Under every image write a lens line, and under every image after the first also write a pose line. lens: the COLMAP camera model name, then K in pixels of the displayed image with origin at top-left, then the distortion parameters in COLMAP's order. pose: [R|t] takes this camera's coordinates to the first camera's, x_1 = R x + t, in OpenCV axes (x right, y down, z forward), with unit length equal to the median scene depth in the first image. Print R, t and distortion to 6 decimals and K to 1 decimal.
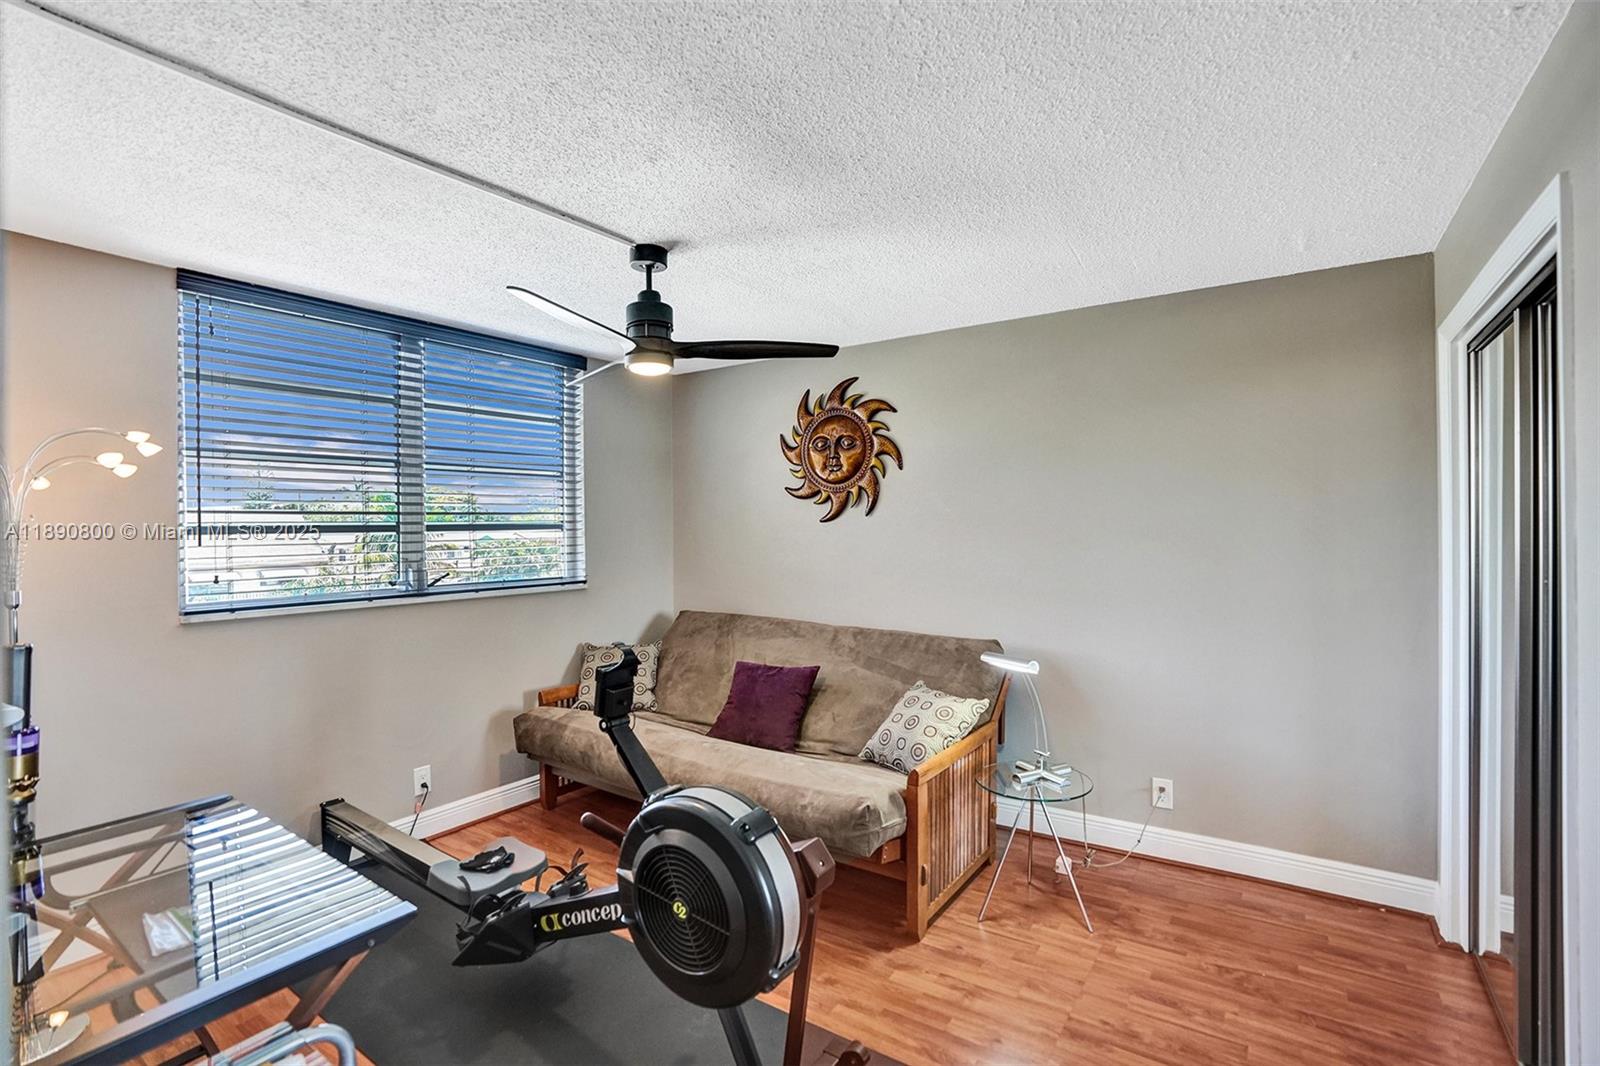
lens RADIAL K [[760.5, 0, 802.9], [0, 760.5, 520.8], [0, 0, 1]] dist [-0.073174, 0.029230]
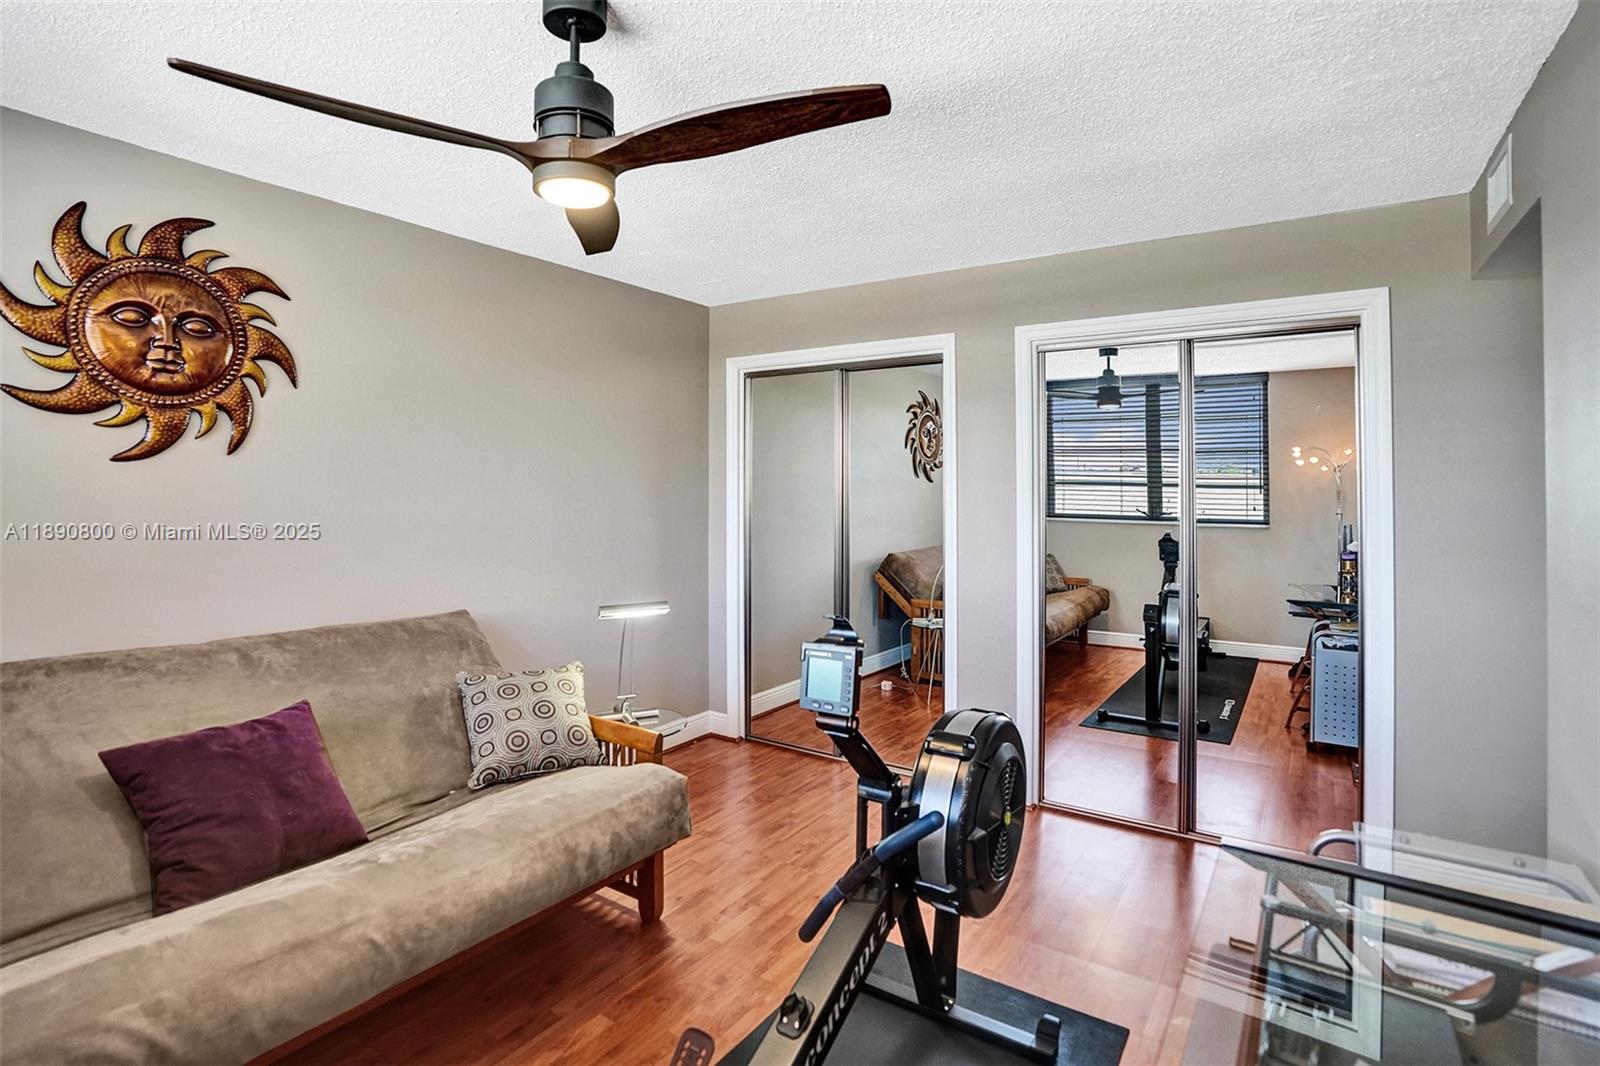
lens RADIAL K [[773.0, 0, 802.1], [0, 773.0, 480.3], [0, 0, 1]] dist [-0.070706, 0.028224]
pose [[-0.010768, 0.010391, 0.999888, -0.527439], [-0.026000, 0.999605, -0.010668, 0.009662], [-0.999604, -0.026112, -0.010494, 0.548383]]
